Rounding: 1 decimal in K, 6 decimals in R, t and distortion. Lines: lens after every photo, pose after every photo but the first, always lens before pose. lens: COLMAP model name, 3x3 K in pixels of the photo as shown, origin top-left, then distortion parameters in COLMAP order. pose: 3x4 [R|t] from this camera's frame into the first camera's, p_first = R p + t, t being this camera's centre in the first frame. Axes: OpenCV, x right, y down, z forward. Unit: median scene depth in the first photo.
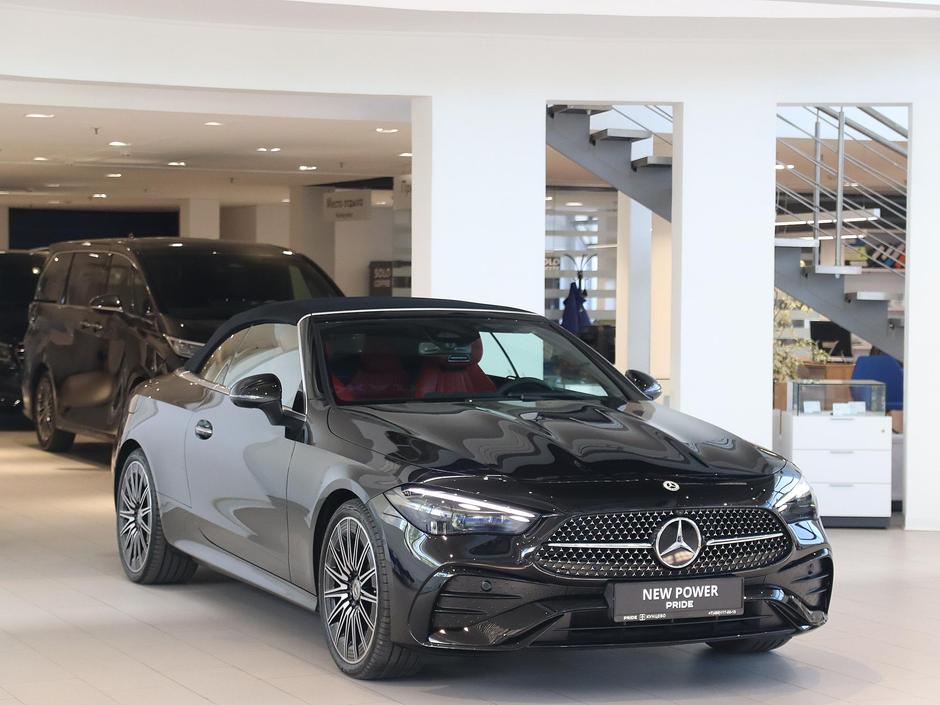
lens RADIAL K [[2132.1, 0, 470.0], [0, 2132.1, 352.5], [0, 0, 1]] dist [0.141386, 0.538751]
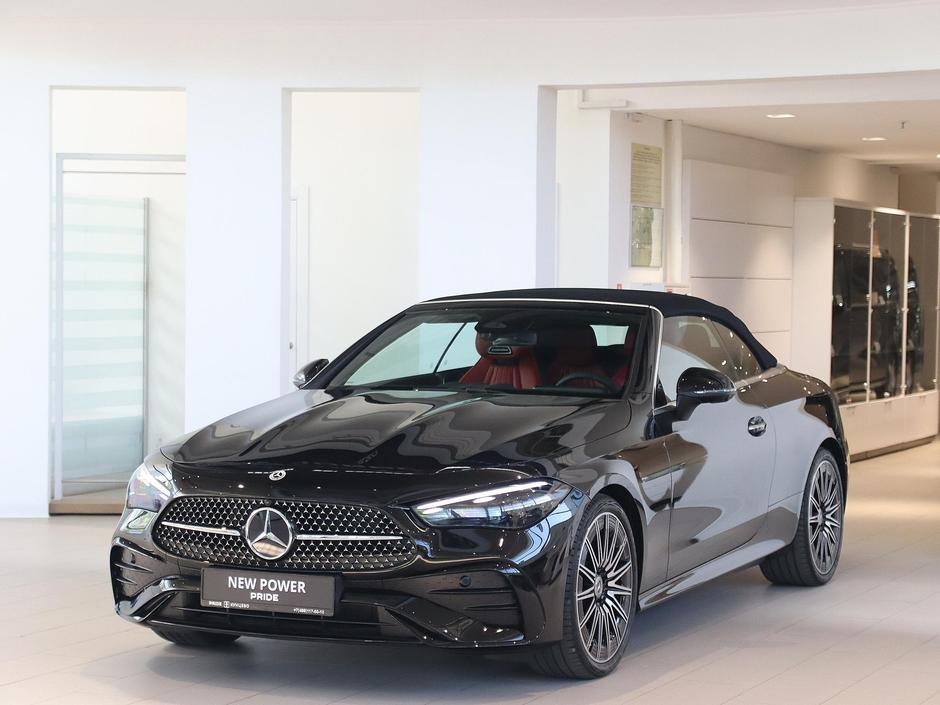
lens RADIAL K [[2116.8, 0, 482.9], [0, 2116.8, 353.7], [0, 0, 1]] dist [0.150116, 0.033530]
pose [[0.658407, 0.022424, -0.752328, 0.888112], [-0.025124, 0.999654, 0.007809, -0.002965], [0.752243, 0.013760, 0.658742, 0.435102]]
